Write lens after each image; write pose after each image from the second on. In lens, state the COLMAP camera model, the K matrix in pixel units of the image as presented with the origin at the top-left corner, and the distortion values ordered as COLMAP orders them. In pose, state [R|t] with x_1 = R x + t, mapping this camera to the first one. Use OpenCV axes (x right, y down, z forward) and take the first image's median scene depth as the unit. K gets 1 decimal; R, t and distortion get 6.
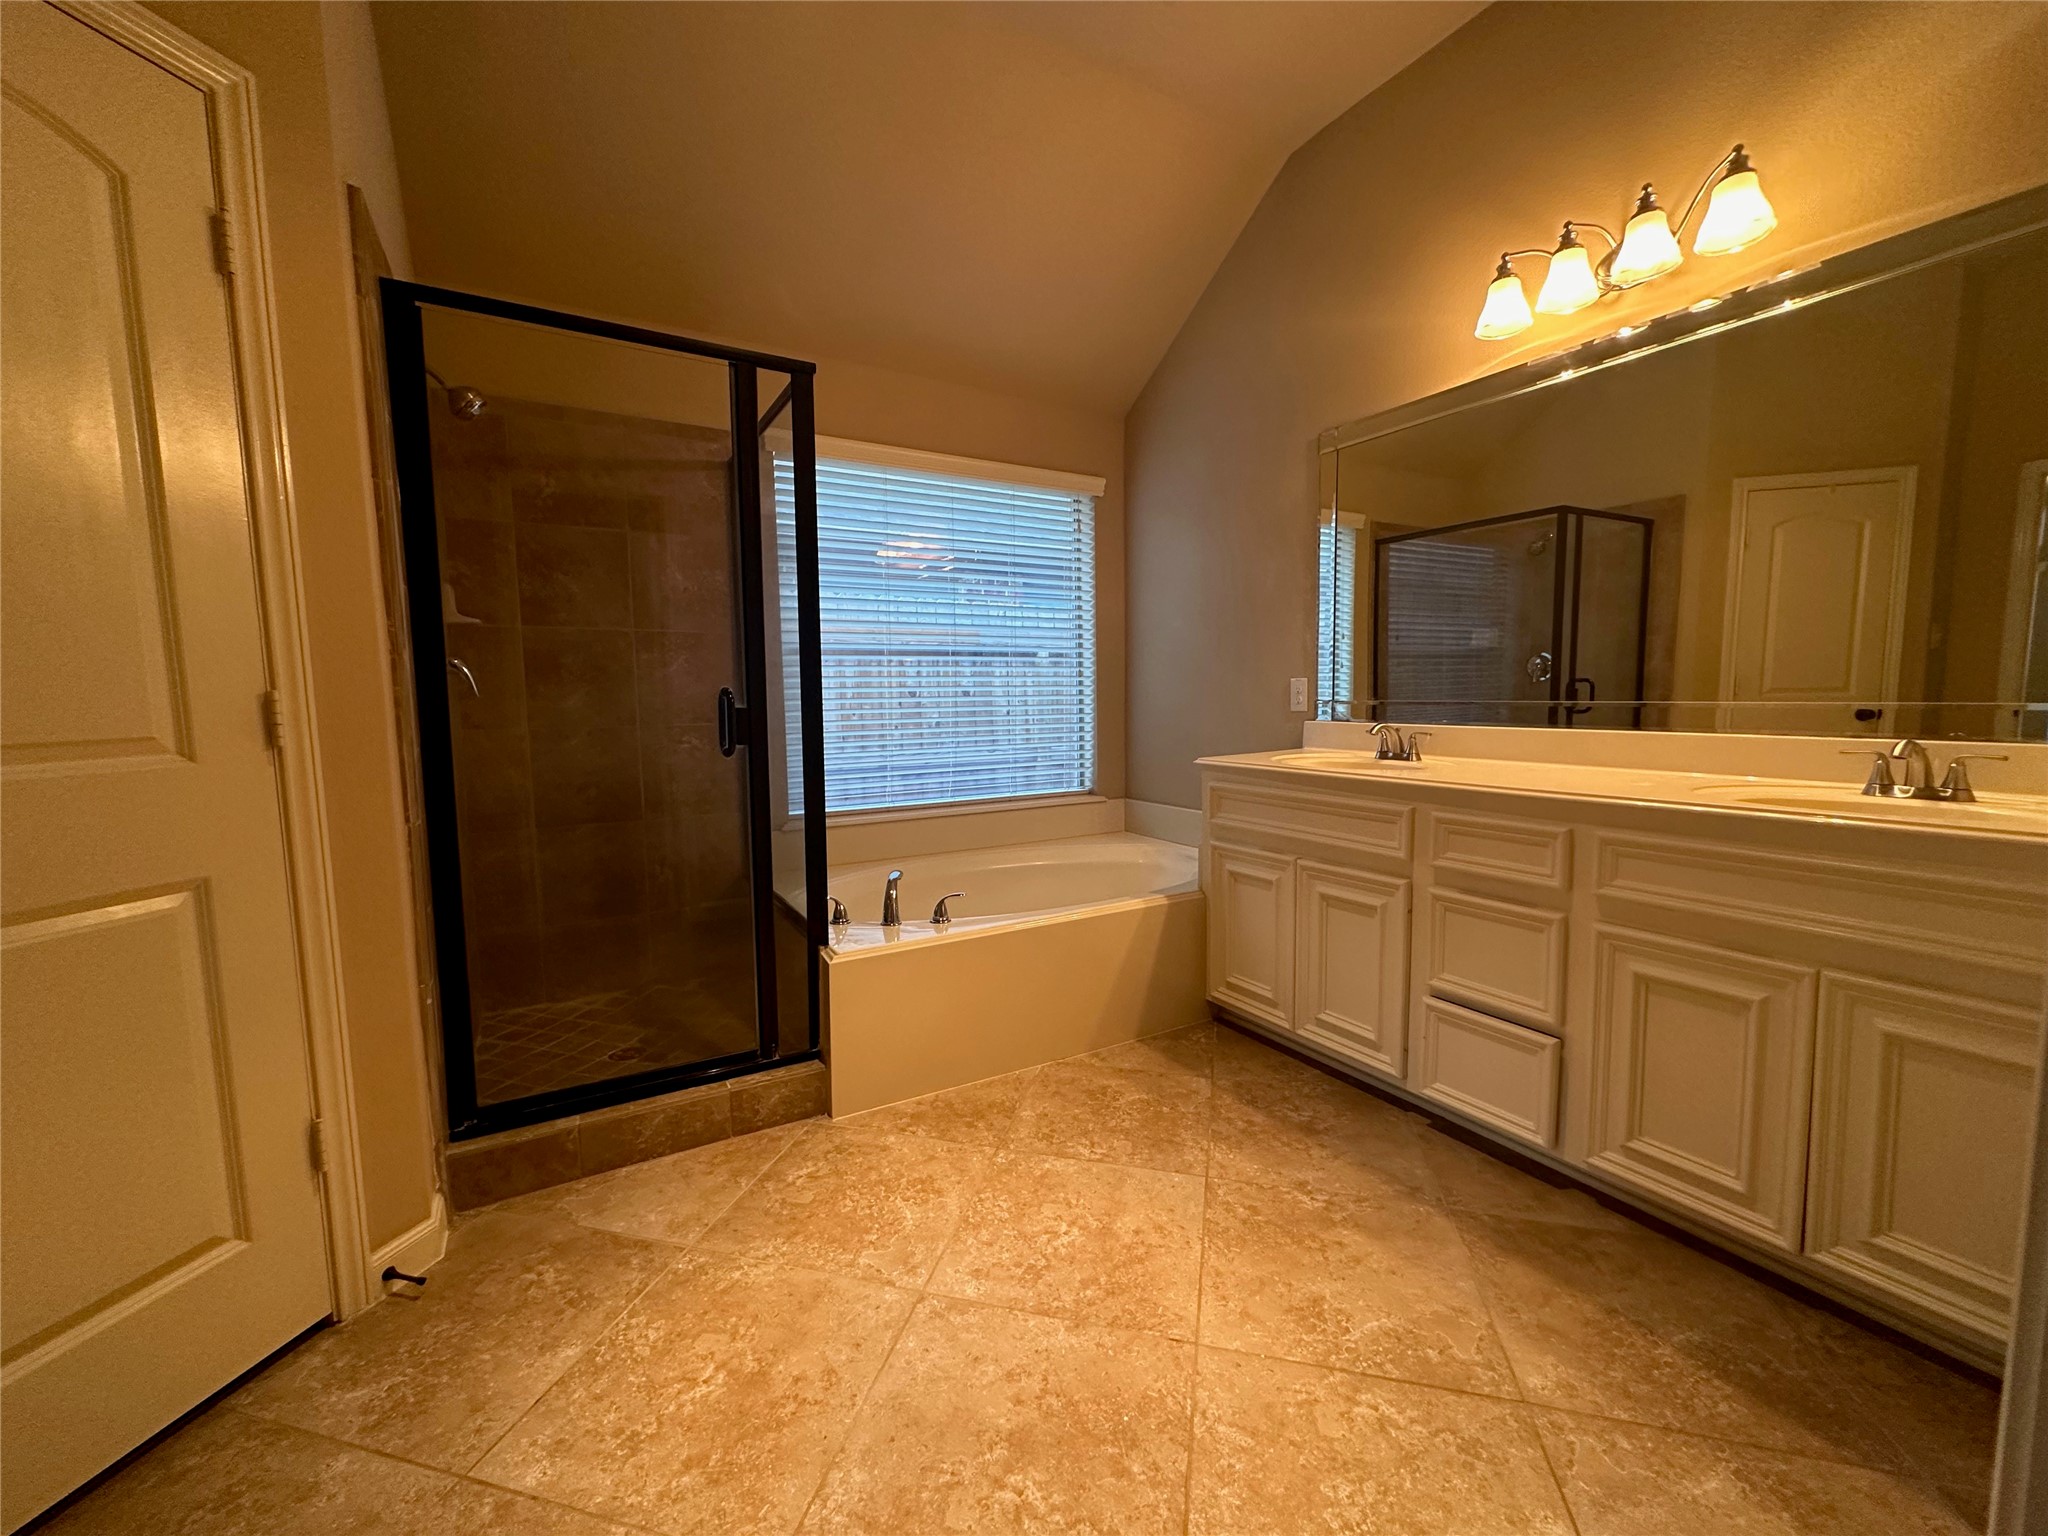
lens RADIAL K [[815.9, 0, 1021.1], [0, 815.9, 766.2], [0, 0, 1]] dist [-0.003144, -0.000496]
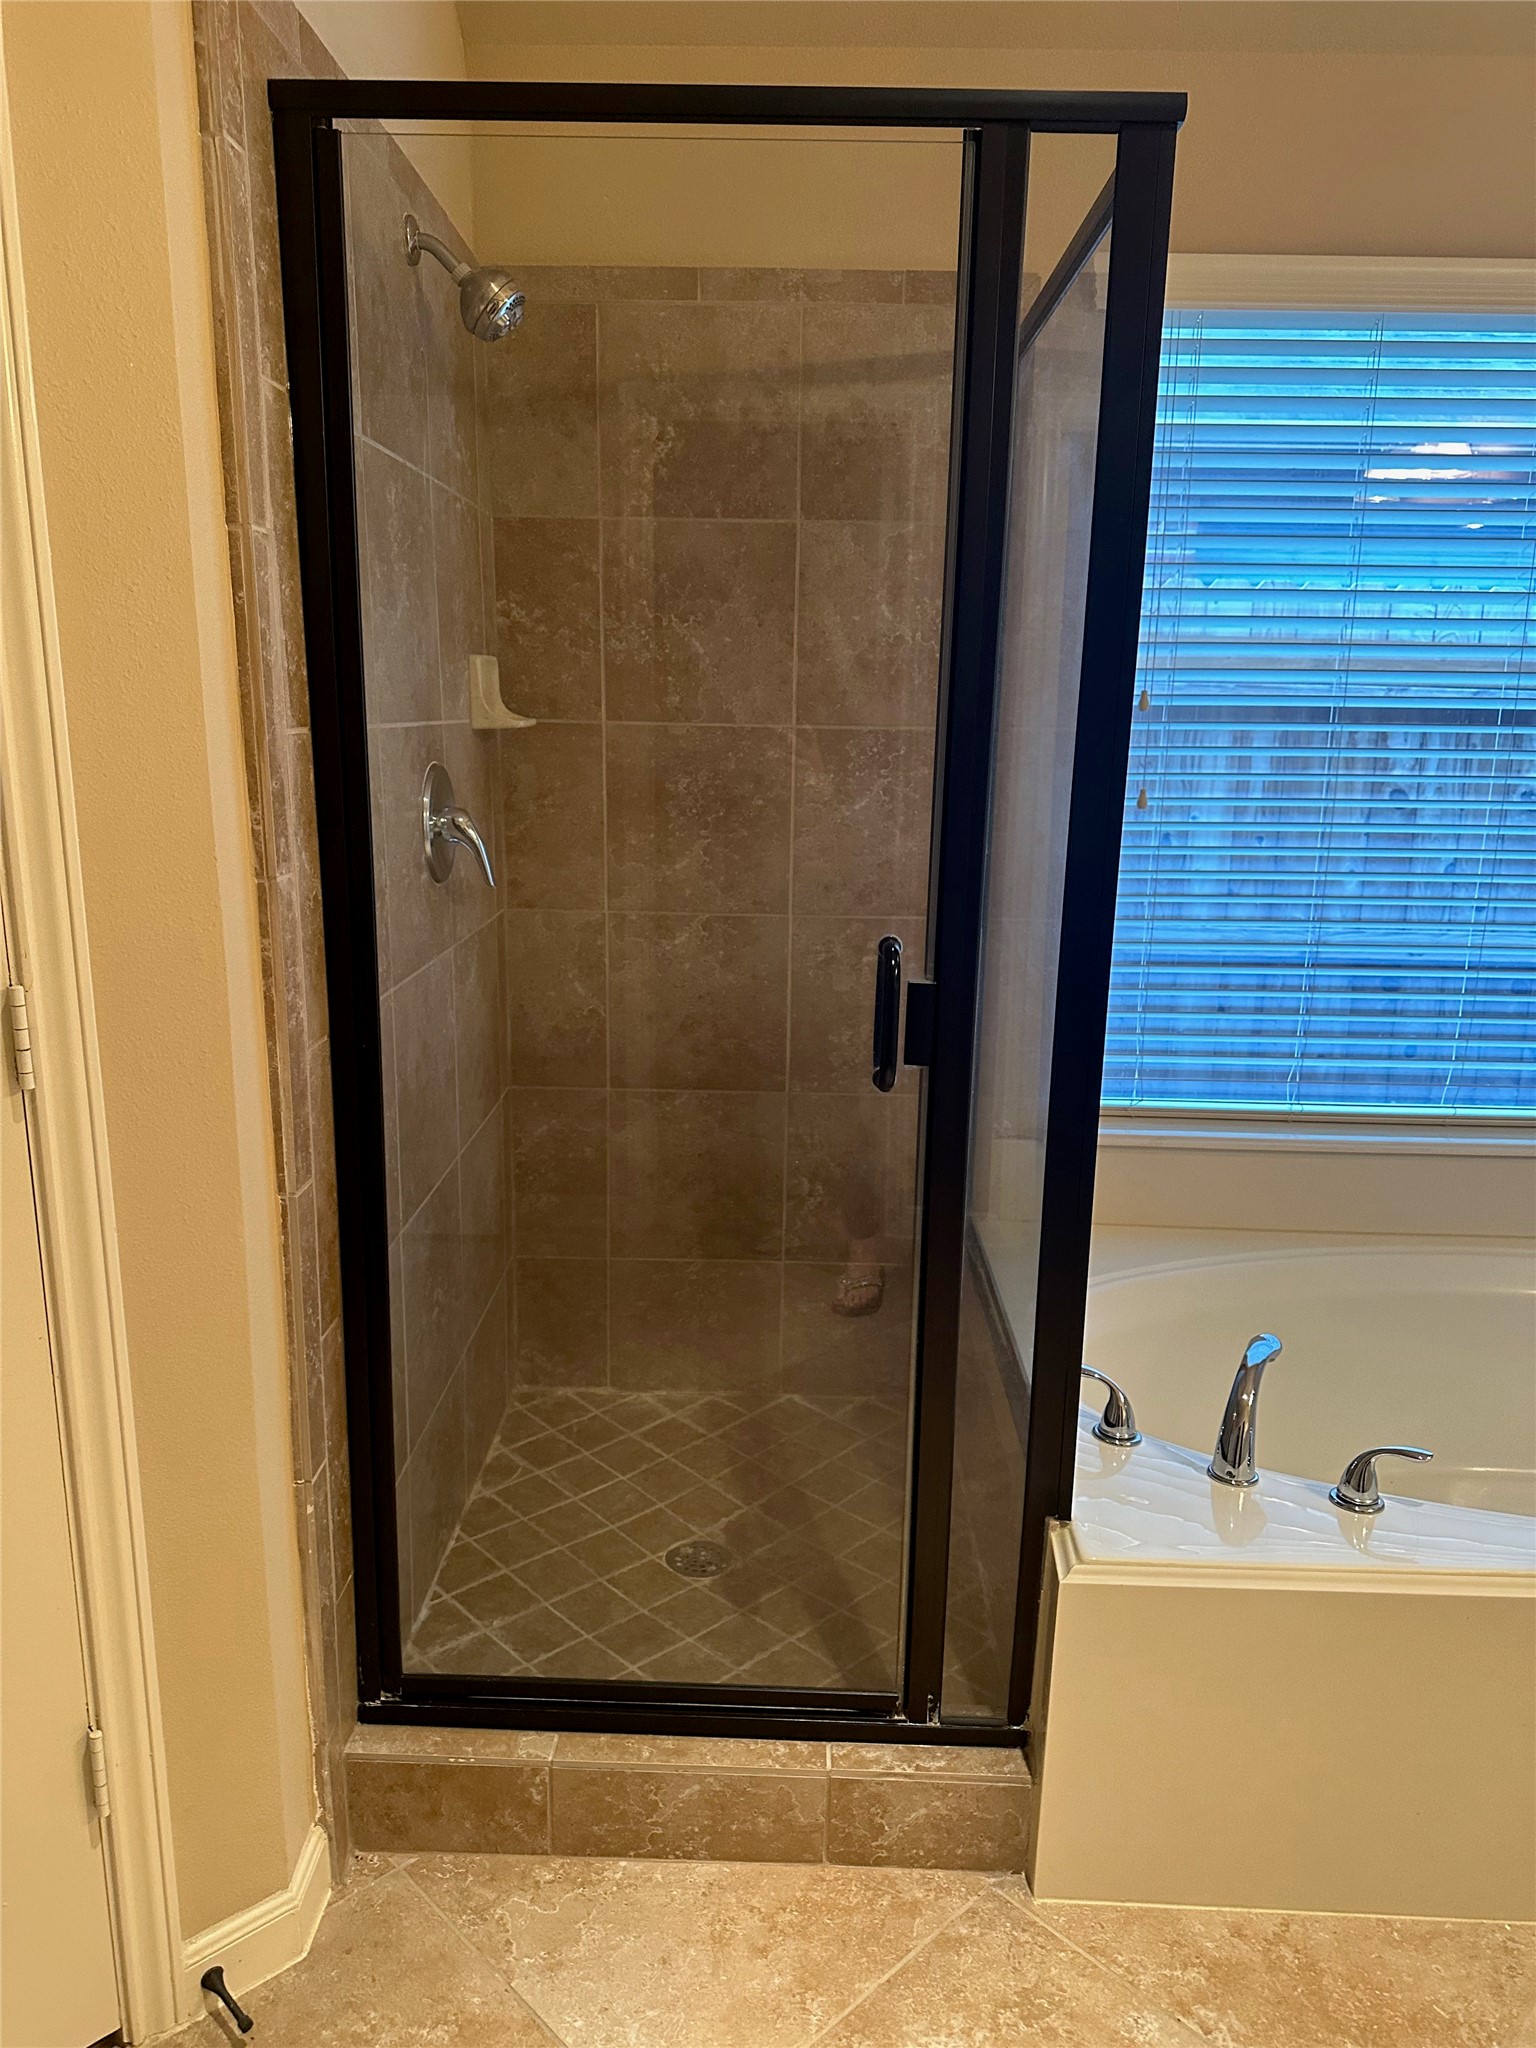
lens RADIAL K [[1425.4, 0, 770.9], [0, 1425.4, 1018.8], [0, 0, 1]] dist [0.039787, -0.042849]
pose [[0.851363, 0.139554, -0.505673, -0.020791], [-0.071968, 0.985922, 0.150925, -0.157868], [0.519616, -0.092099, 0.849421, 0.295449]]
